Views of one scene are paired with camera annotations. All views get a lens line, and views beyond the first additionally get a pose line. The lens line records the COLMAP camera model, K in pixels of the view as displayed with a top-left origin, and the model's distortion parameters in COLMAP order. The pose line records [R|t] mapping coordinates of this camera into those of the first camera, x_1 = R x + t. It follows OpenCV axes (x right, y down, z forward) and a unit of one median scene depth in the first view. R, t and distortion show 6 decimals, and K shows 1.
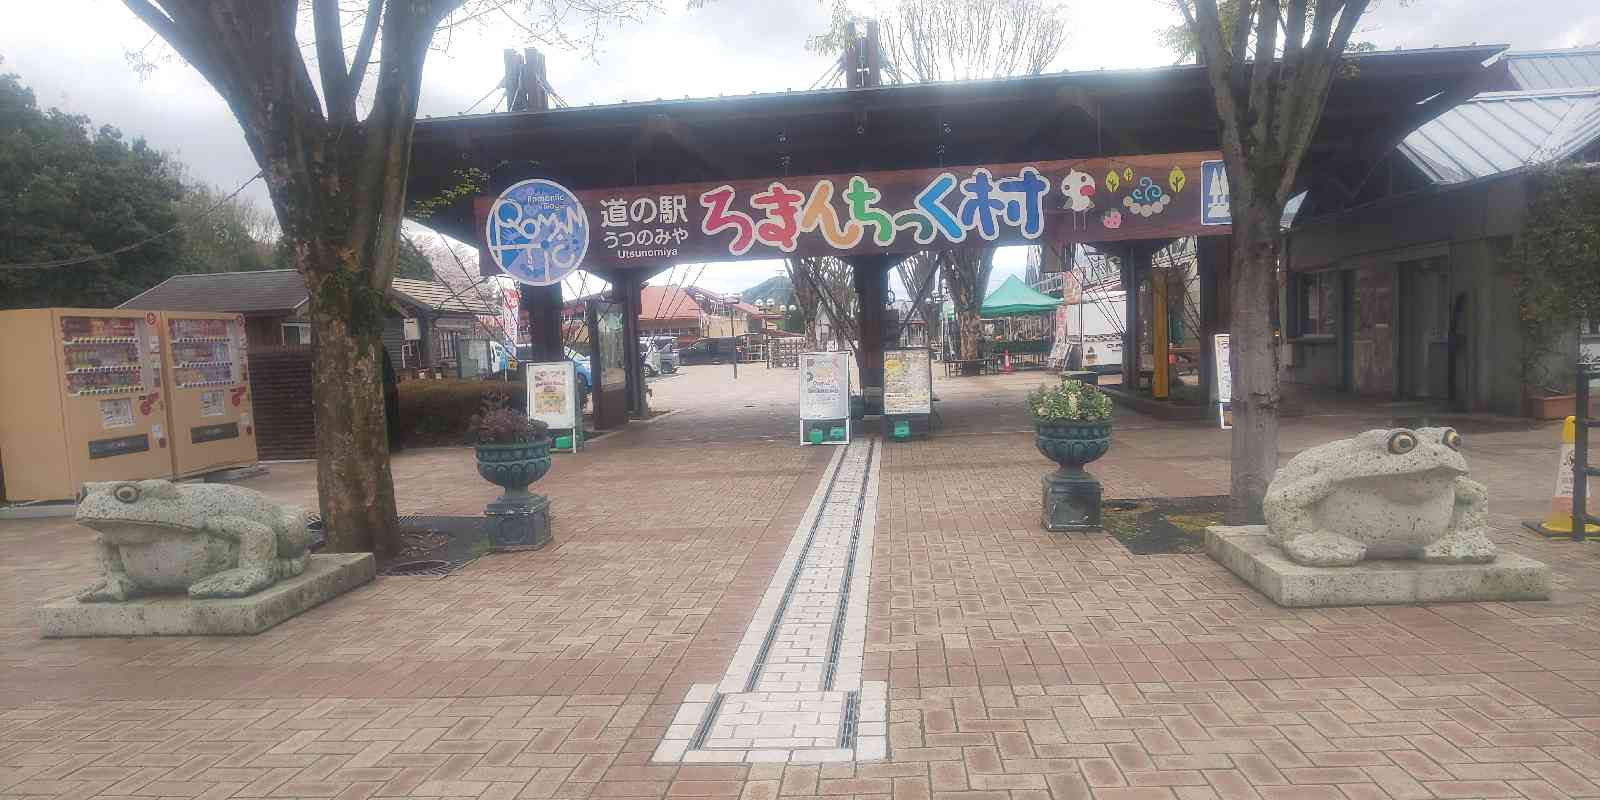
lens RADIAL K [[1010.5, 0, 814.9], [0, 1010.5, 442.5], [0, 0, 1]] dist [0.017529, -0.017799]
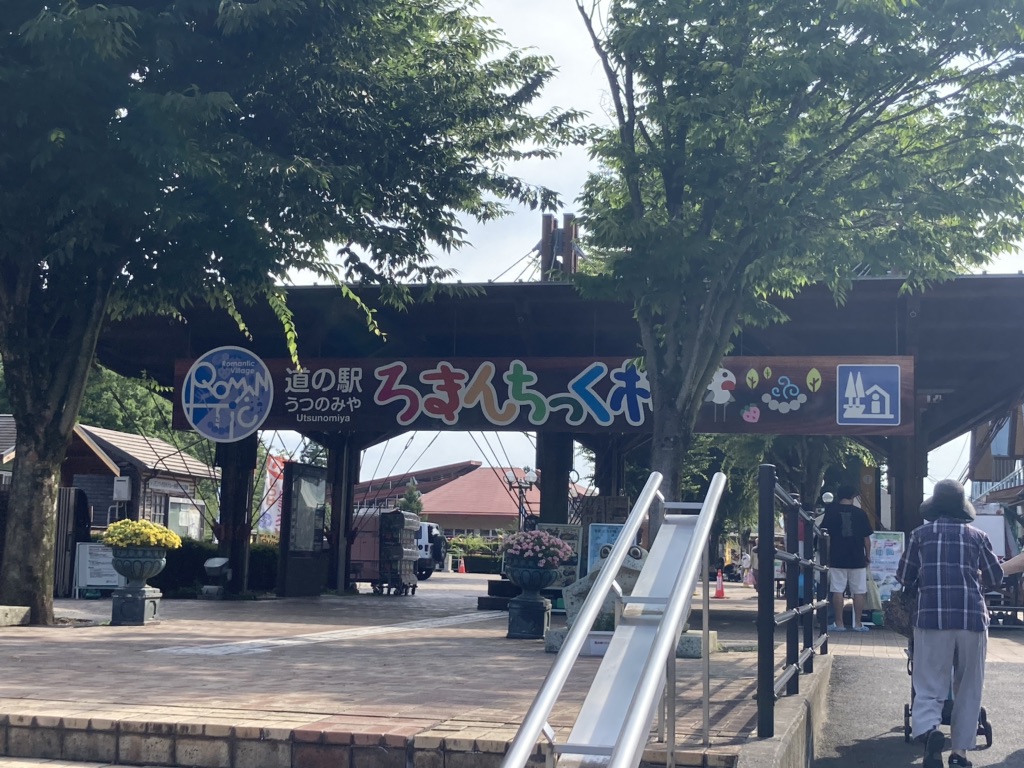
lens RADIAL K [[1602.5, 0, 517.4], [0, 1602.5, 381.9], [0, 0, 1]] dist [0.143046, 0.000000]
pose [[0.984860, 0.056281, -0.163962, 0.320595], [-0.089883, 0.974548, -0.205373, 0.108465], [0.148230, 0.217001, 0.964851, -0.633121]]
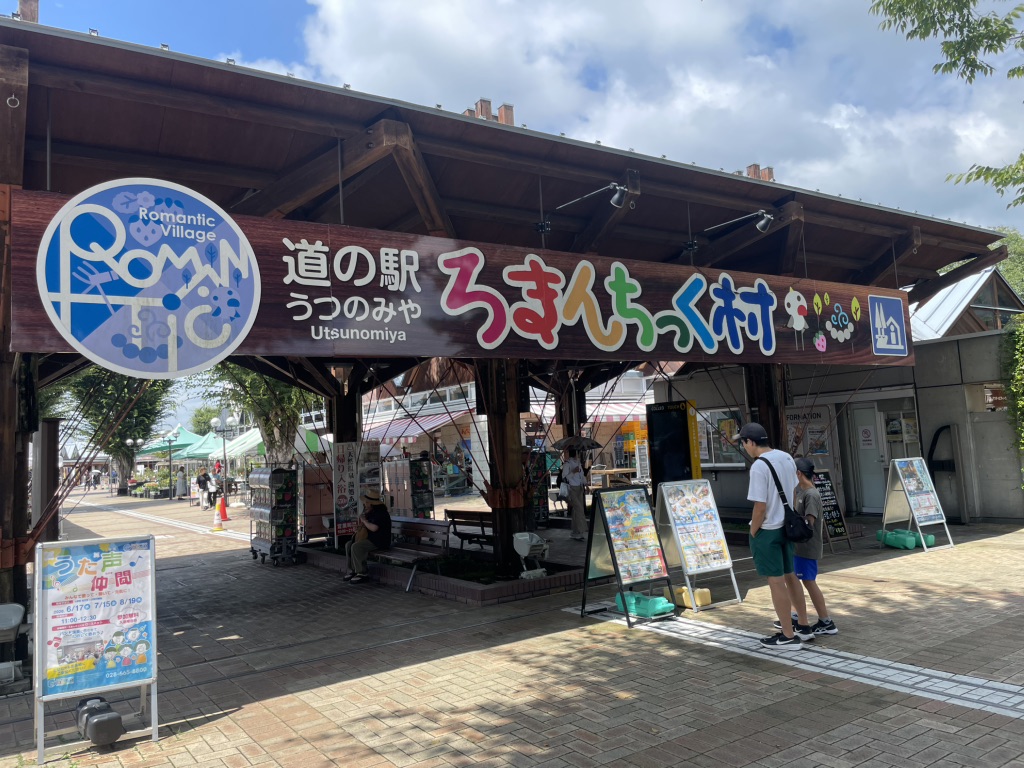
lens RADIAL K [[763.8, 0, 507.3], [0, 763.8, 371.1], [0, 0, 1]] dist [0.058599, -0.051428]
pose [[0.792204, 0.060793, 0.607220, -0.376992], [0.082496, 0.975224, -0.205264, -0.066872], [-0.604654, 0.212704, 0.767561, 0.614415]]
